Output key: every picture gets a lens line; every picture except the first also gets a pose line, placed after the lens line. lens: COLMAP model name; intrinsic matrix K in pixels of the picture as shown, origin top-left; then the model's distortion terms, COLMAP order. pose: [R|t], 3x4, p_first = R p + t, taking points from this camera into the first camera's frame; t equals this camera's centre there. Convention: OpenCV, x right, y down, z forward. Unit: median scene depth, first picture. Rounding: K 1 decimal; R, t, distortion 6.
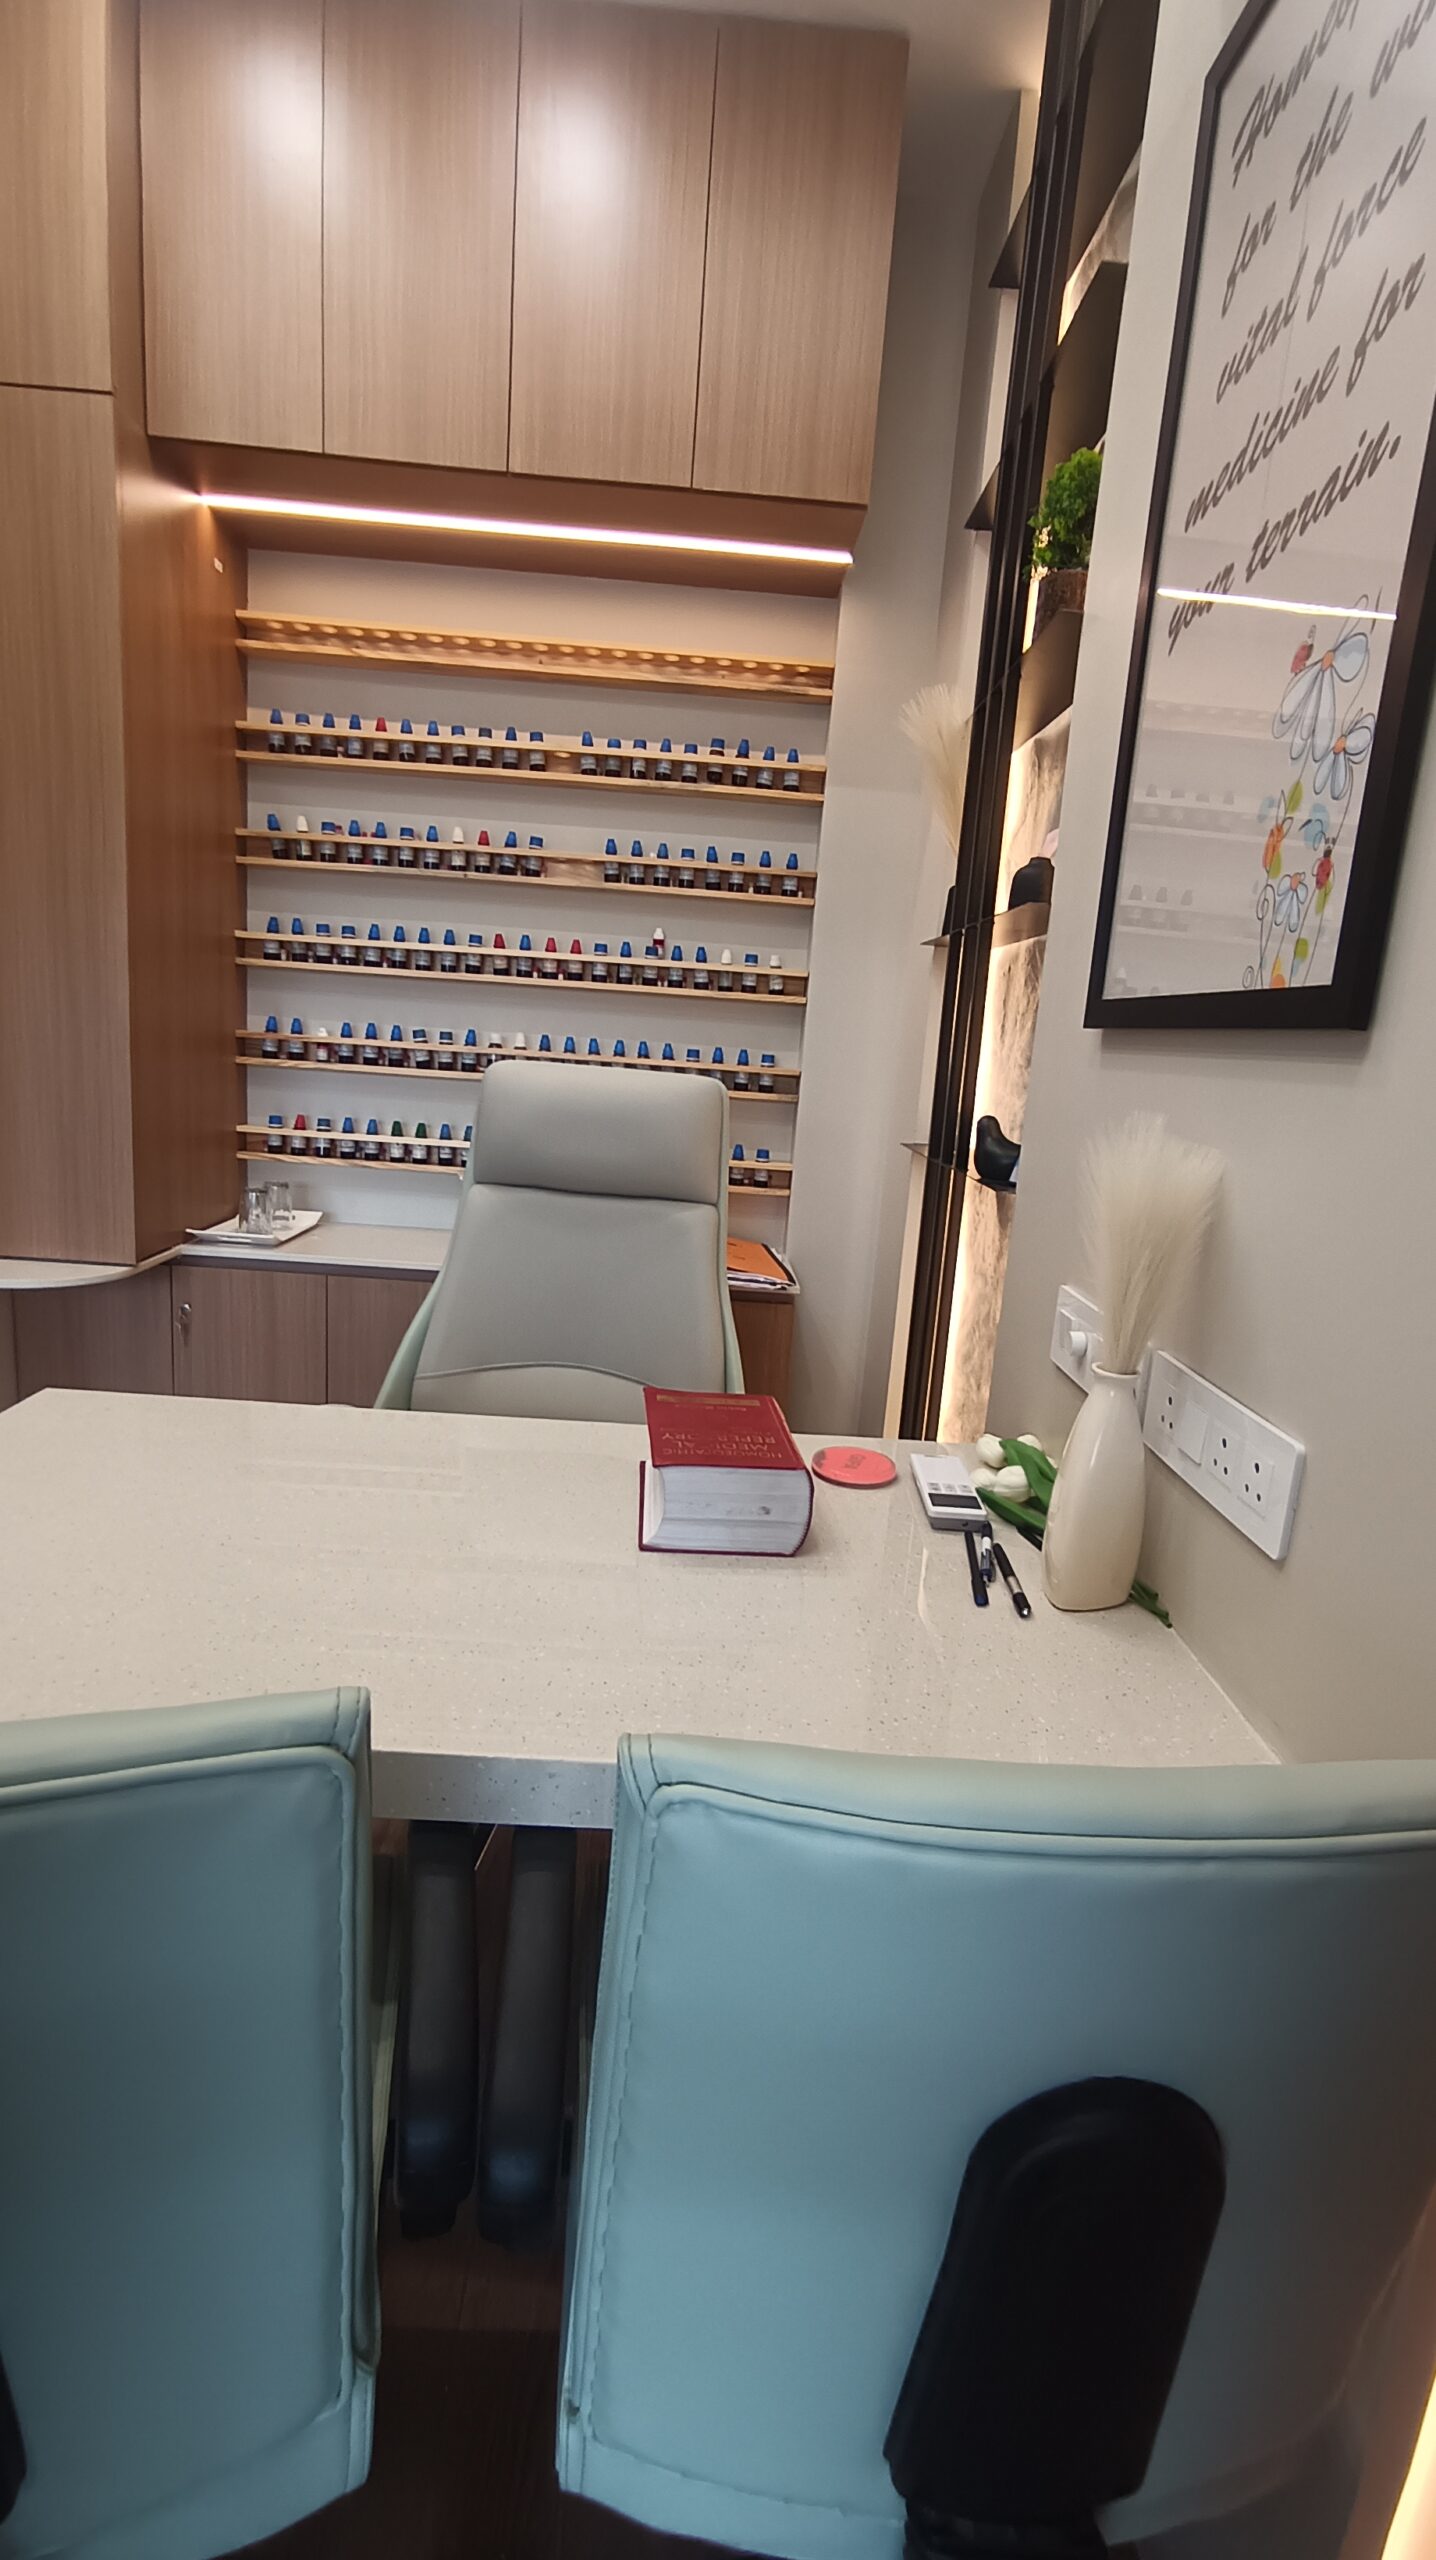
lens RADIAL K [[1162.7, 0, 729.0], [0, 1162.7, 1273.5], [0, 0, 1]] dist [-0.067125, 0.054451]
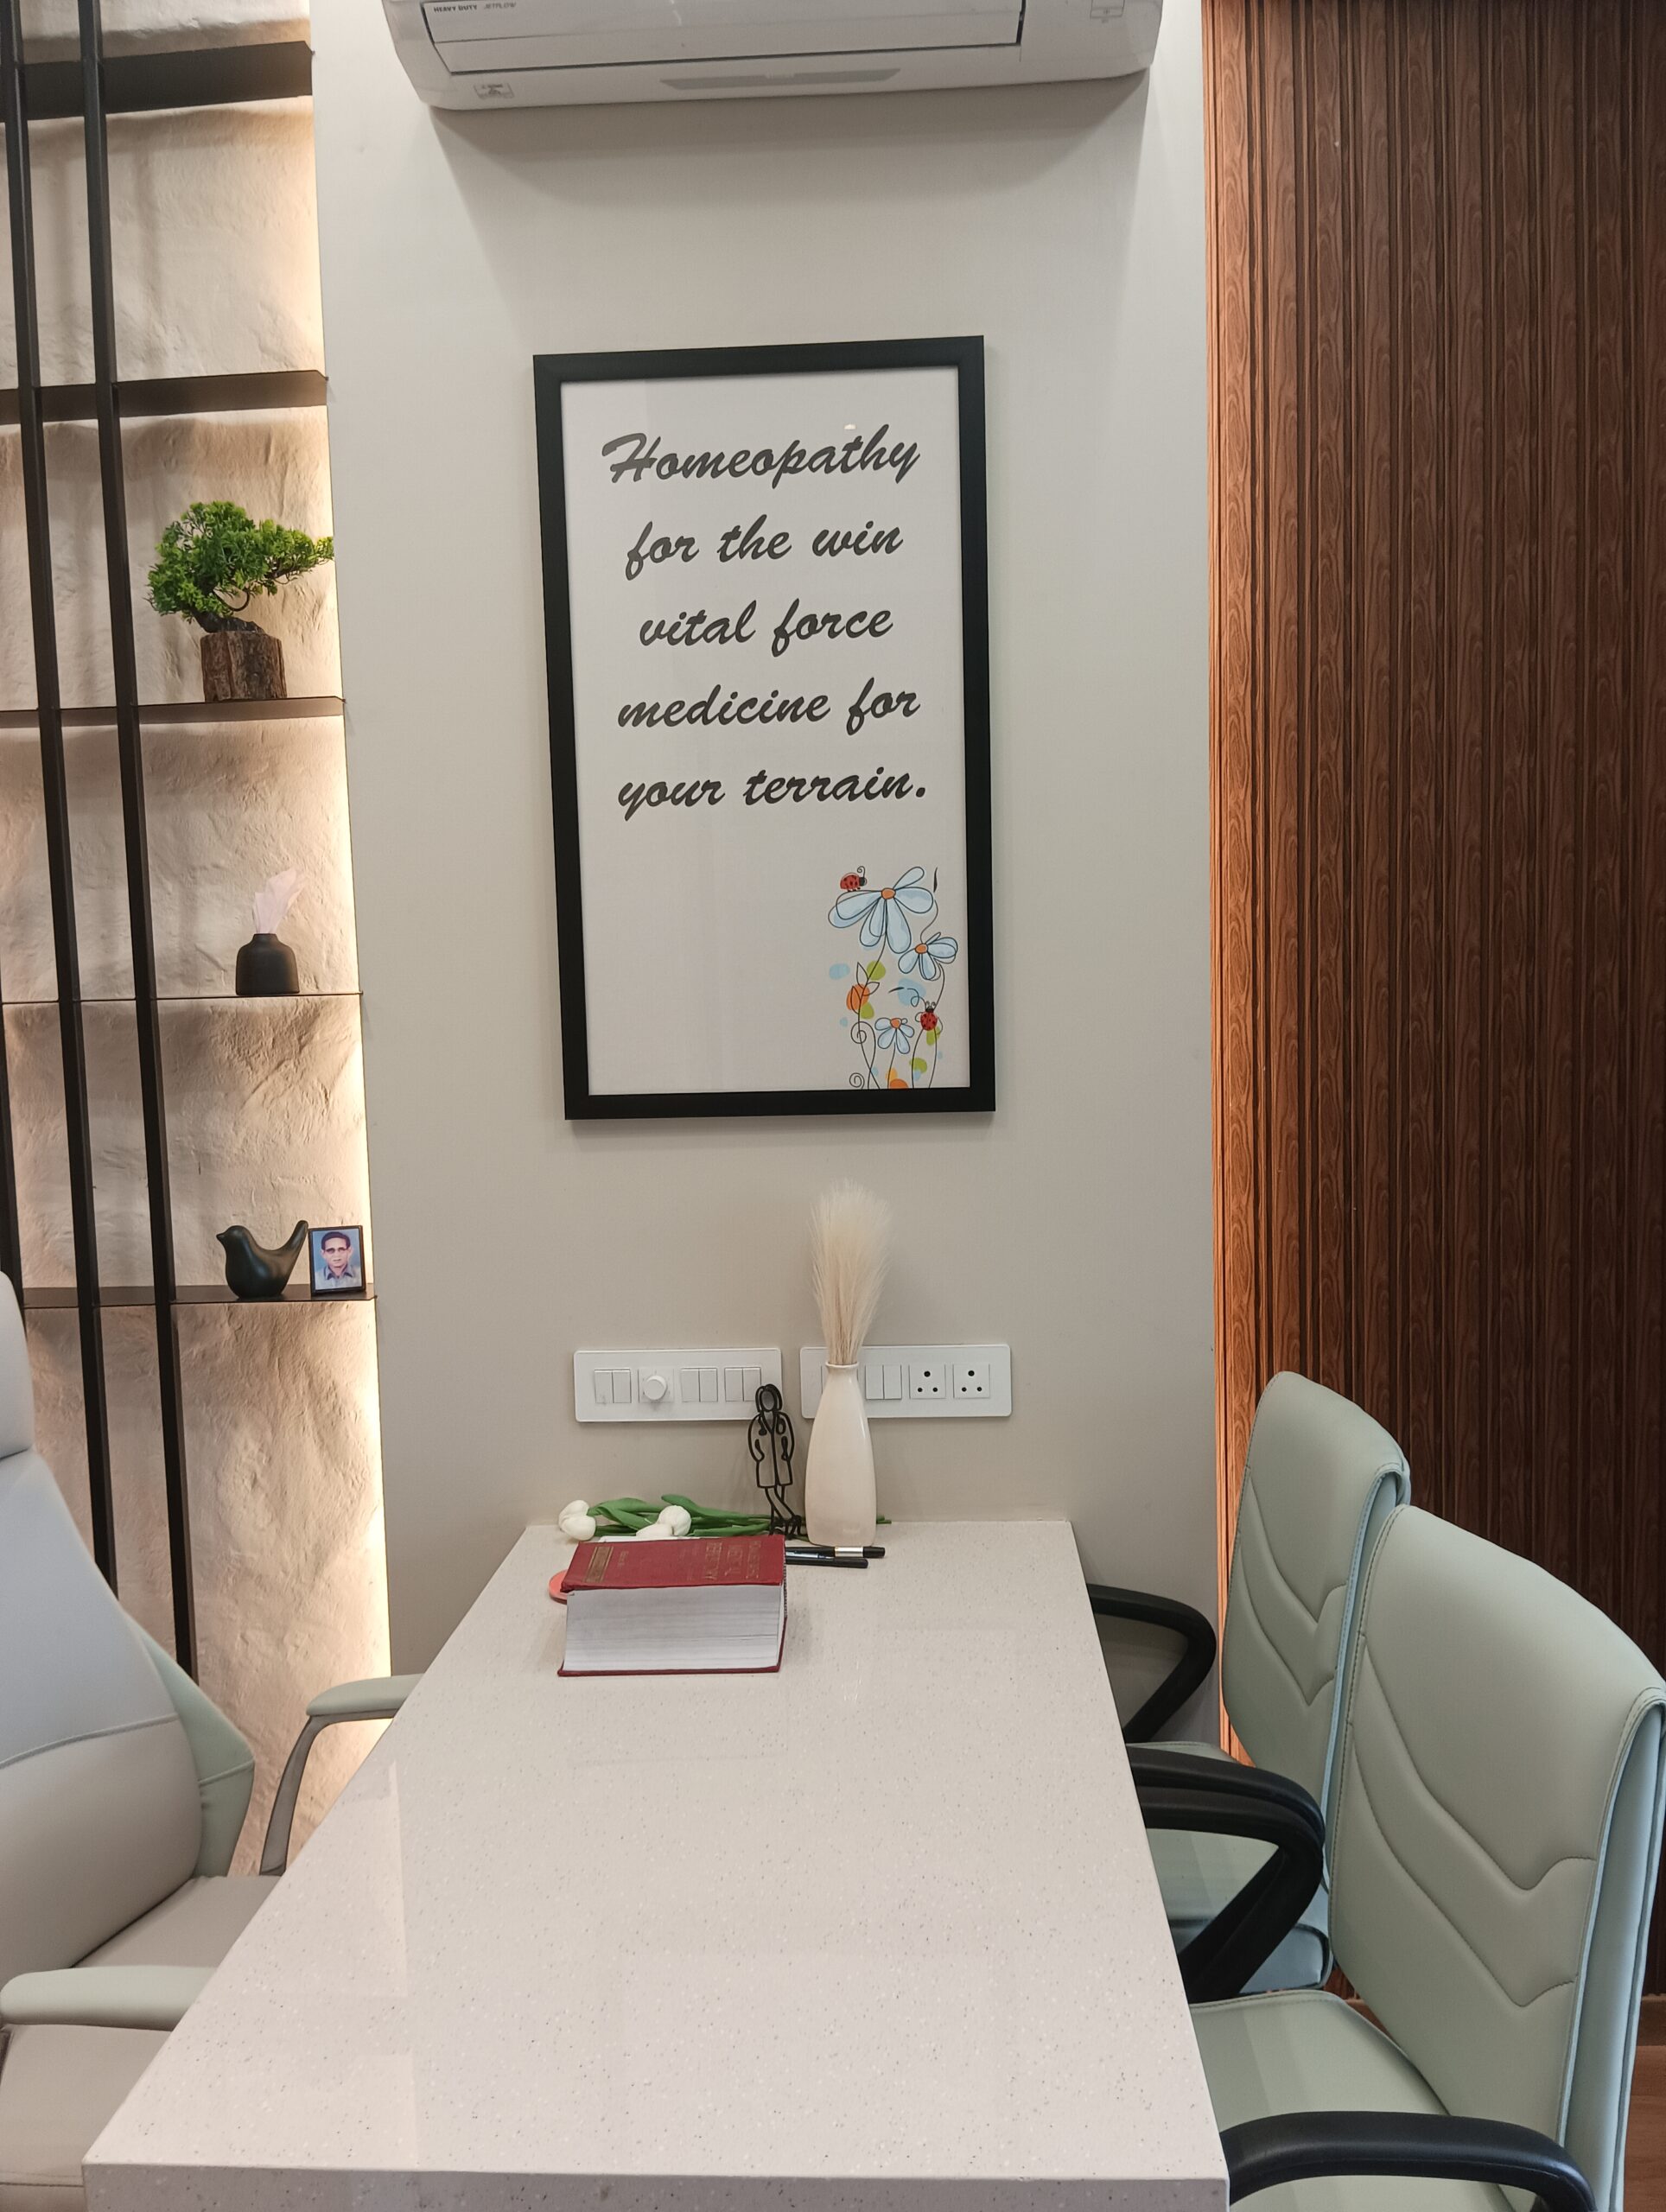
lens RADIAL K [[1812.2, 0, 827.2], [0, 1812.2, 1116.3], [0, 0, 1]] dist [0.086881, -0.180442]
pose [[0.088451, -0.160356, 0.983088, -0.723428], [0.233812, 0.962724, 0.135997, -0.206908], [-0.968250, 0.217829, 0.122647, 0.284669]]
